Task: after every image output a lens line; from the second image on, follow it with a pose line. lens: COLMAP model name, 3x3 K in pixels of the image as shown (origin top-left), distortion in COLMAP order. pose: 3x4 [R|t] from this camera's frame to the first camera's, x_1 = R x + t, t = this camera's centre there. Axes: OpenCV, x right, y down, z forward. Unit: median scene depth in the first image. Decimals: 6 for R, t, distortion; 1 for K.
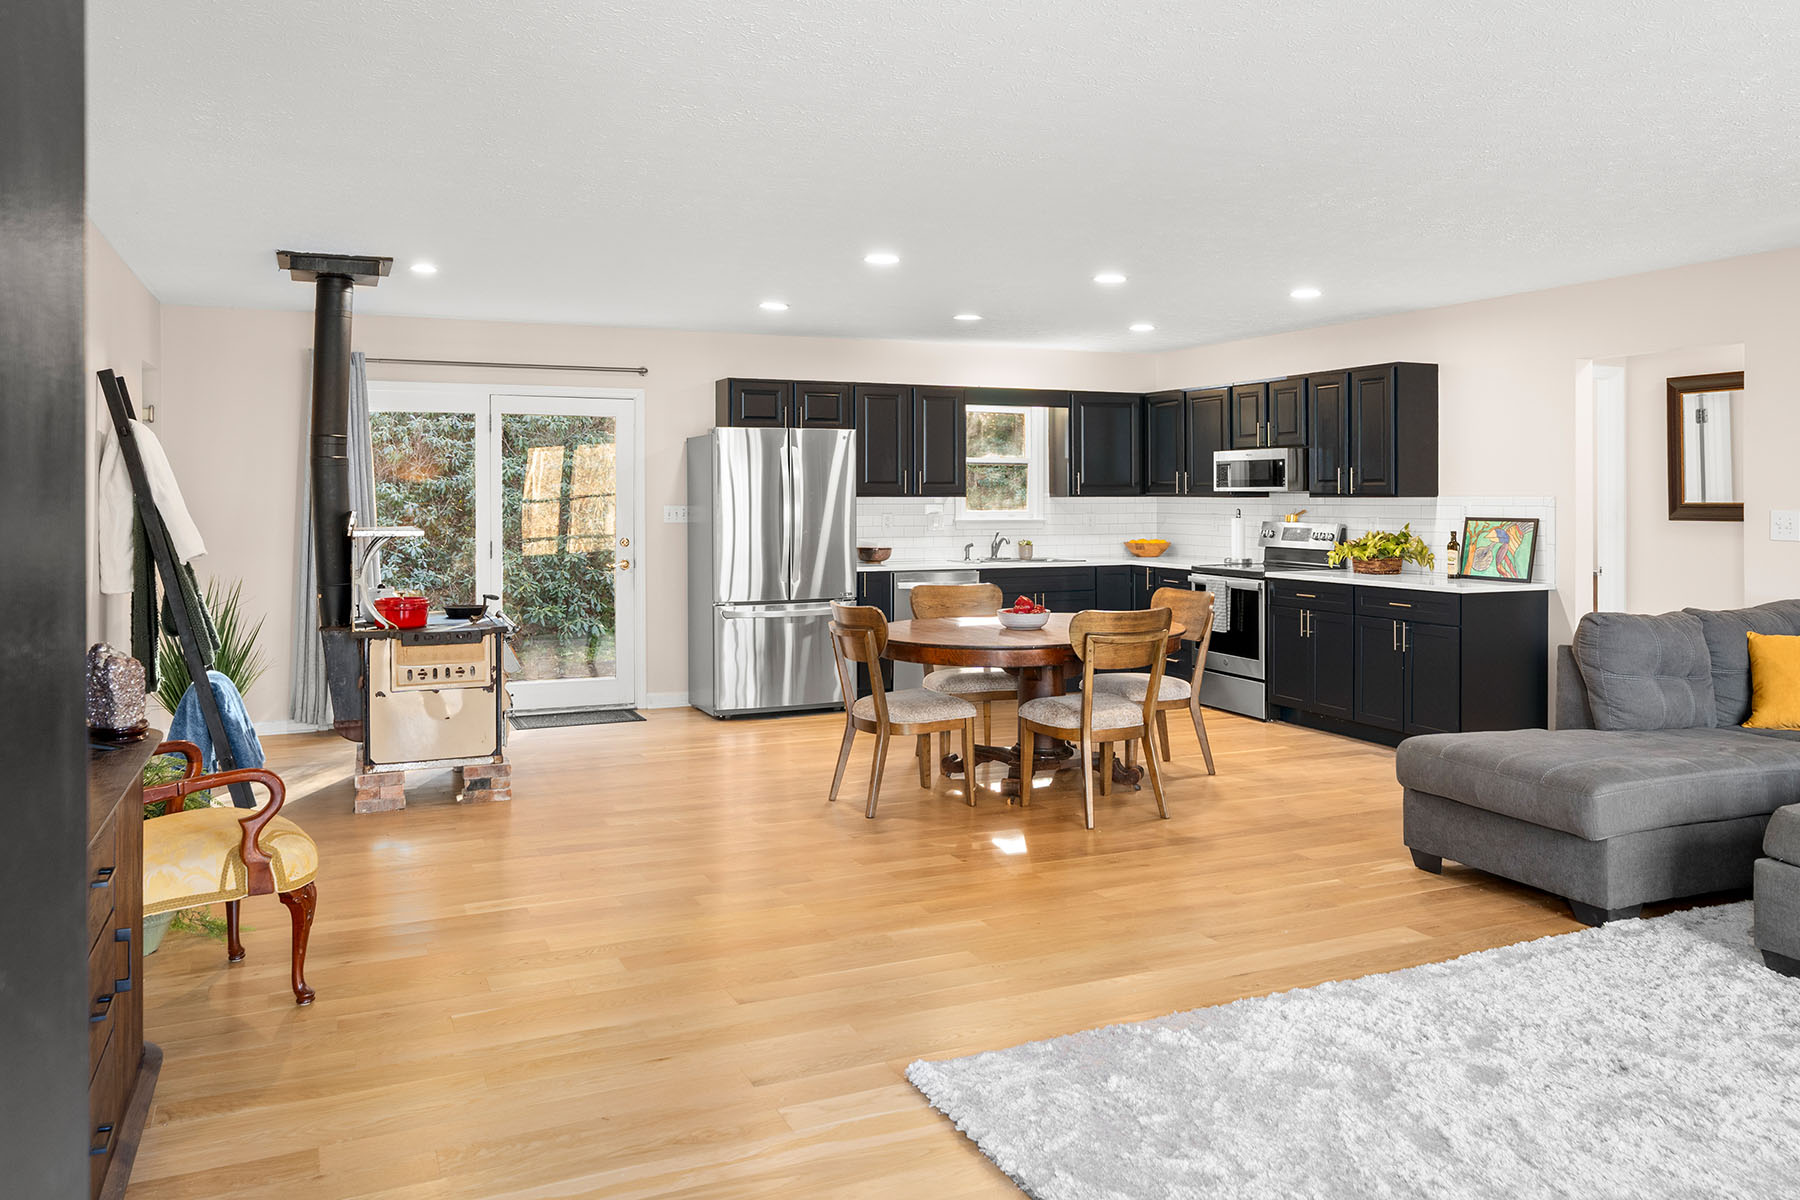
lens RADIAL K [[1379.2, 0, 968.0], [0, 1379.2, 517.2], [0, 0, 1]] dist [0.001672, -0.000296]
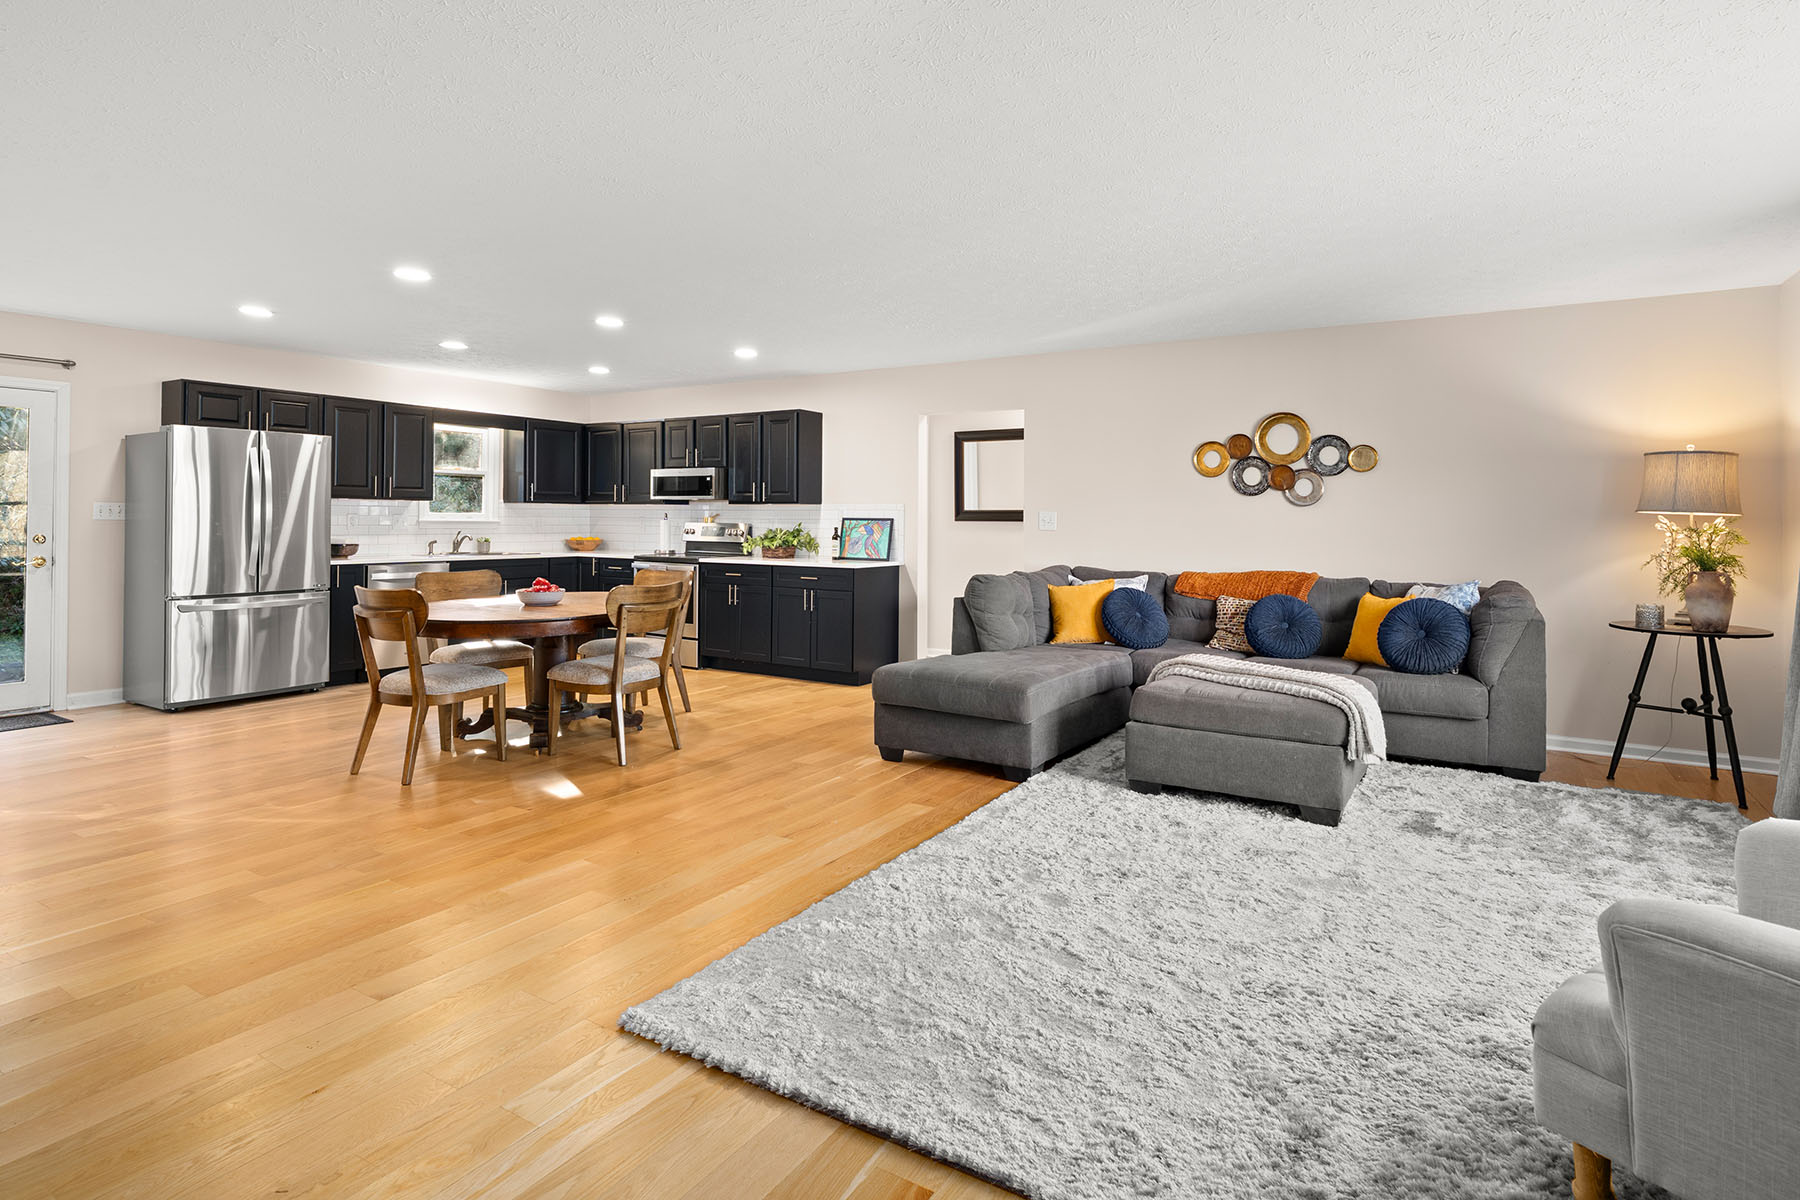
lens RADIAL K [[927.3, 0, 959.6], [0, 927.3, 515.9], [0, 0, 1]] dist [-0.002847, 0.002654]
pose [[0.826229, 0.009257, 0.563258, -0.095826], [0.000178, 0.999861, -0.016694, 0.015040], [-0.563334, 0.013893, 0.826112, 0.117980]]
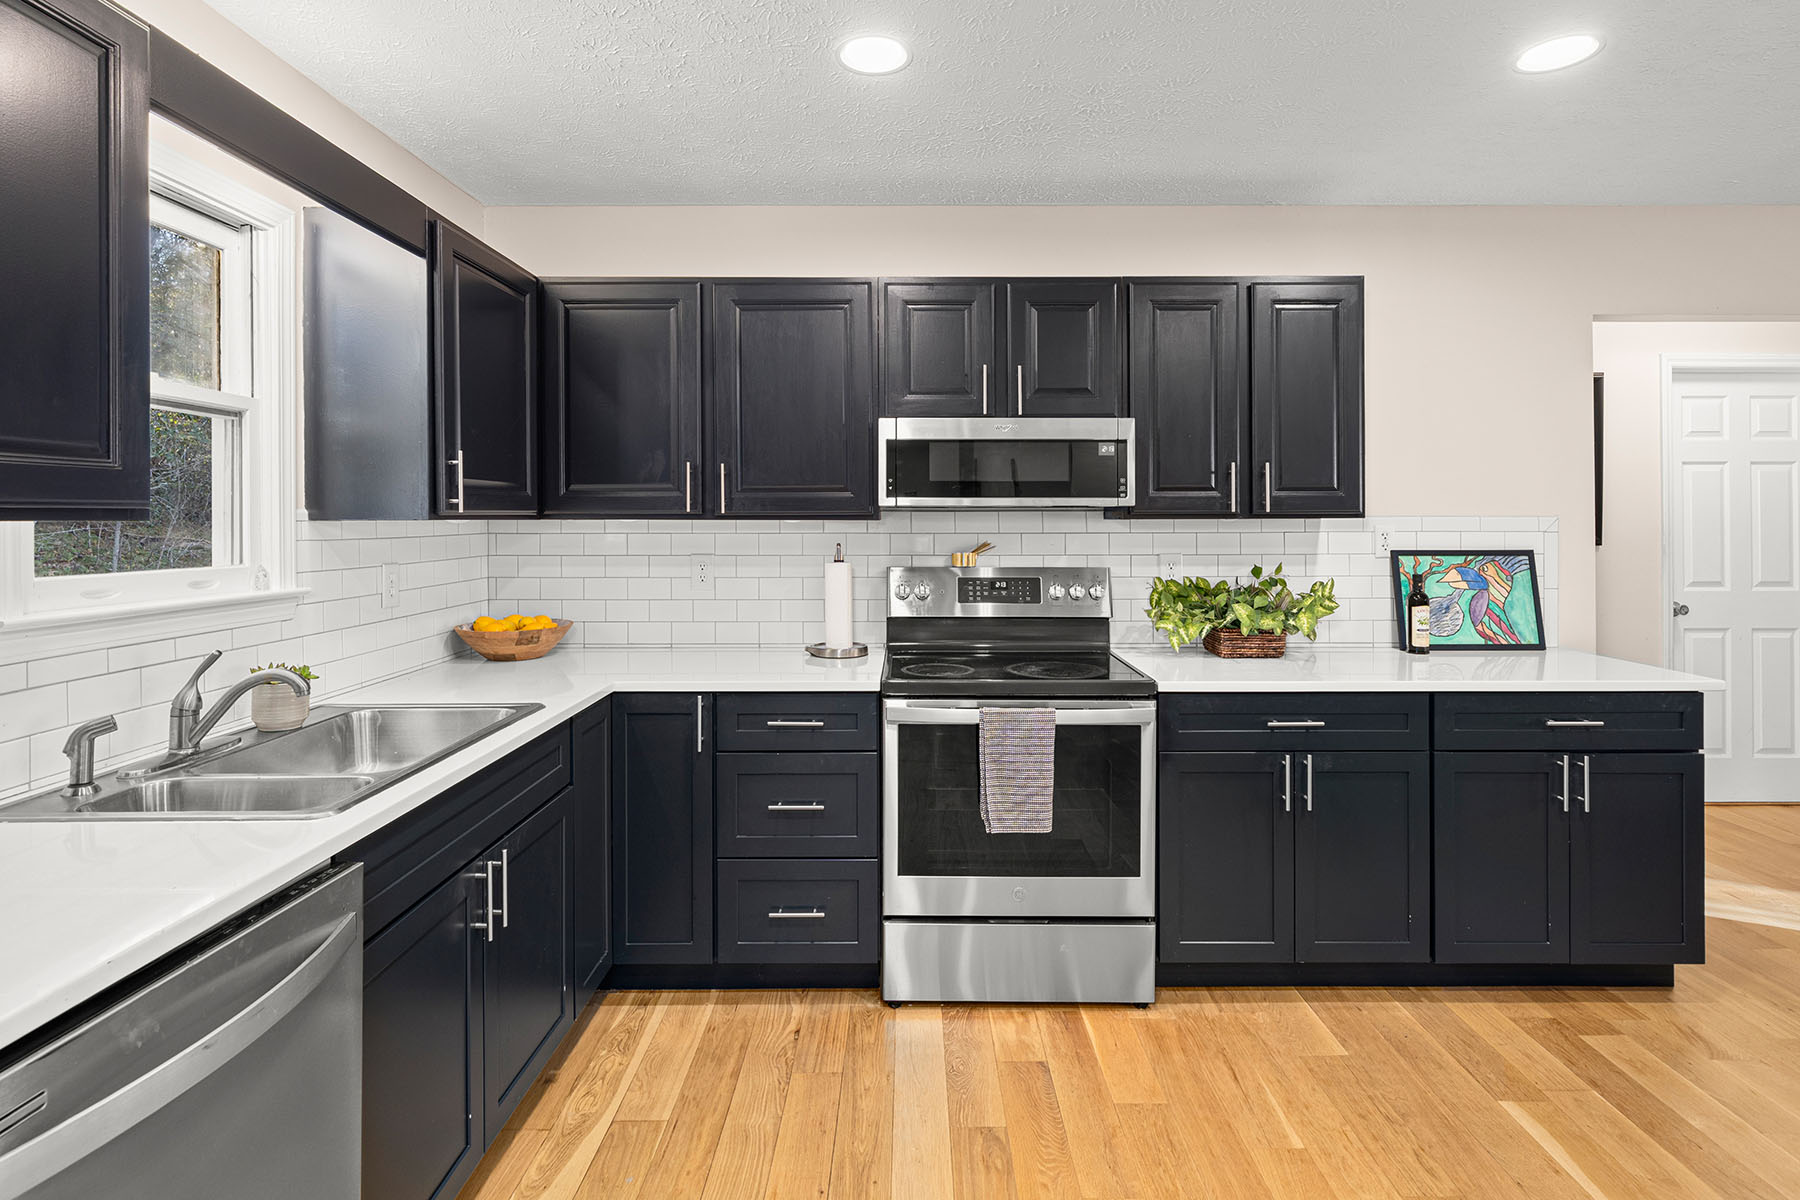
lens RADIAL K [[927.3, 0, 880.4], [0, 927.3, 521.3], [0, 0, 1]] dist [-0.002847, 0.002654]
pose [[0.421740, -0.004387, 0.906706, -0.114827], [0.015561, 0.999876, -0.002400, -0.016106], [-0.906583, 0.015122, 0.421756, 1.069527]]
